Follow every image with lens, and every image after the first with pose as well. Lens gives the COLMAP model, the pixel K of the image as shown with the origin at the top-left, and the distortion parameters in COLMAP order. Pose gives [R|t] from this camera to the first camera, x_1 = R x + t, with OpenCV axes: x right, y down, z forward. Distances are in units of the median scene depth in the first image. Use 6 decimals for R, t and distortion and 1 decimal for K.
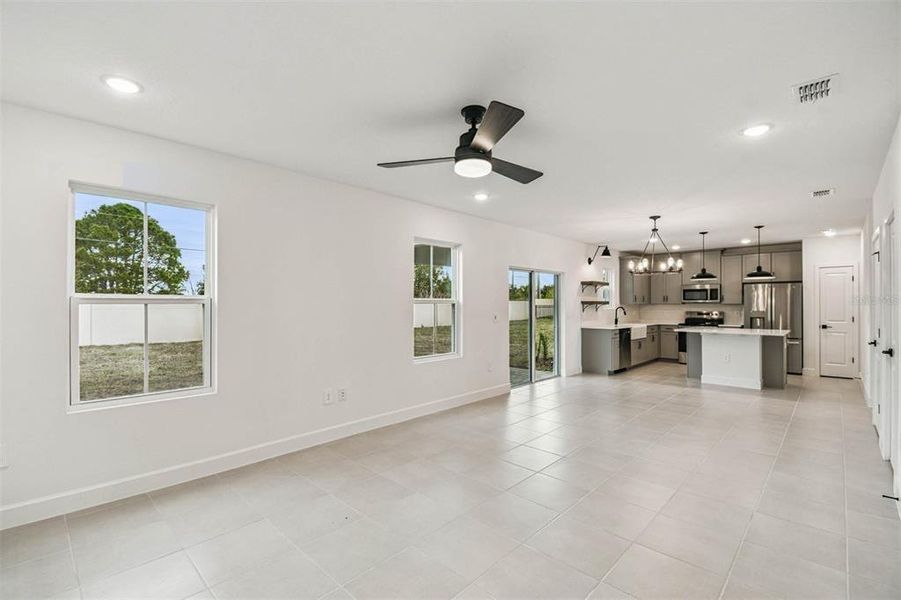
lens RADIAL K [[407.8, 0, 445.5], [0, 407.8, 298.2], [0, 0, 1]] dist [0.022586, -0.010284]
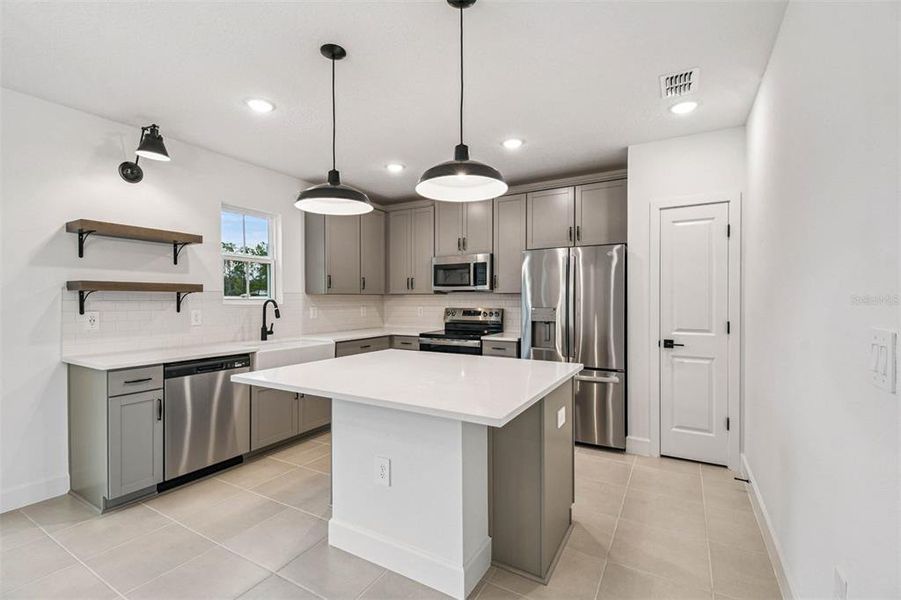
lens RADIAL K [[407.8, 0, 441.4], [0, 407.8, 301.0], [0, 0, 1]] dist [0.022586, -0.010284]
pose [[0.978676, -0.001230, 0.205404, 0.507729], [-0.002571, 0.999830, 0.018237, 0.014278], [-0.205392, -0.018376, 0.978507, 0.535036]]
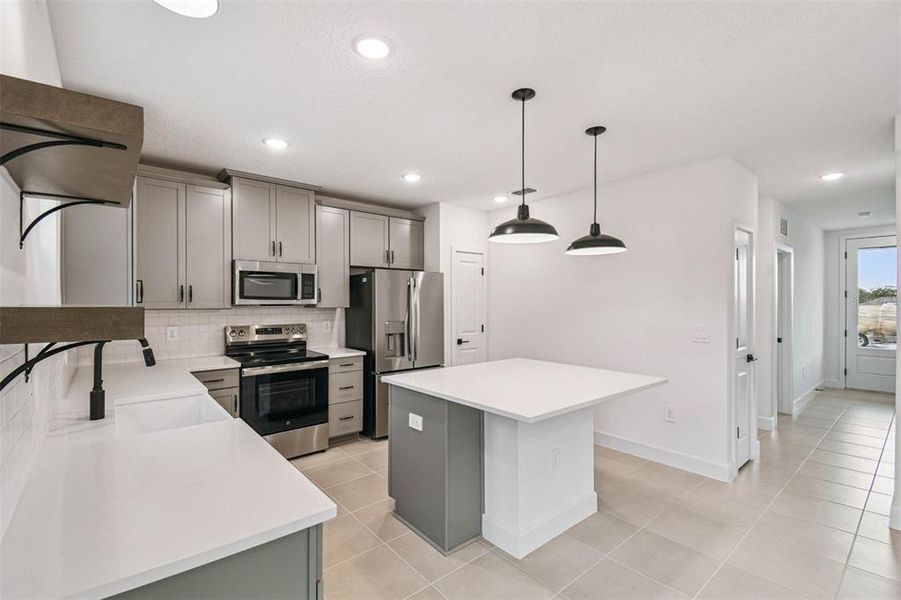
lens RADIAL K [[407.8, 0, 455.9], [0, 407.8, 306.0], [0, 0, 1]] dist [0.022586, -0.010284]
pose [[0.106037, -0.011662, 0.994294, 0.236665], [-0.015690, 0.999787, 0.013400, 0.003333], [-0.994238, -0.017022, 0.105831, 0.796346]]
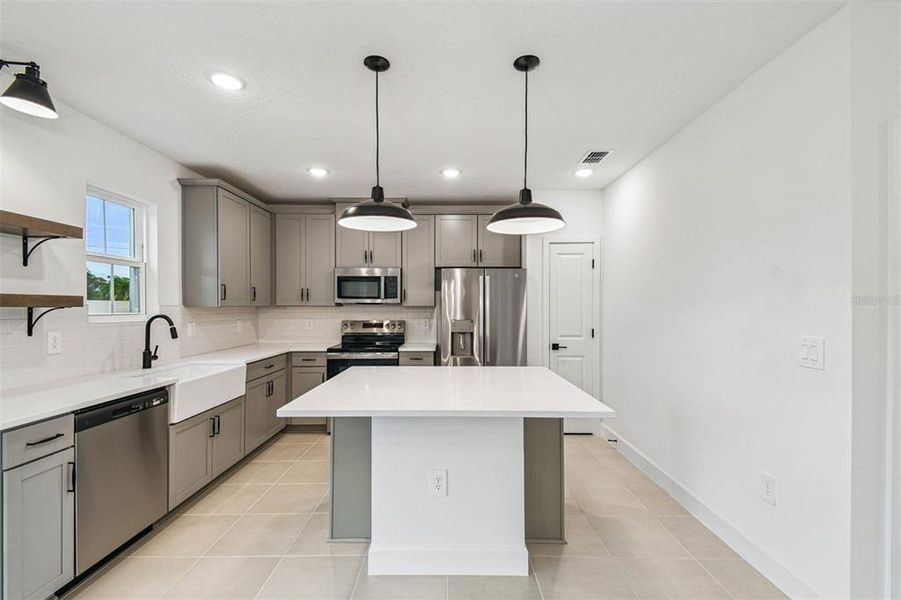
lens RADIAL K [[407.8, 0, 450.3], [0, 407.8, 307.1], [0, 0, 1]] dist [0.022586, -0.010284]
pose [[0.732235, 0.000167, 0.681052, 0.366465], [-0.011389, 0.999863, 0.012001, 0.008046], [-0.680957, -0.016544, 0.732137, 0.585240]]
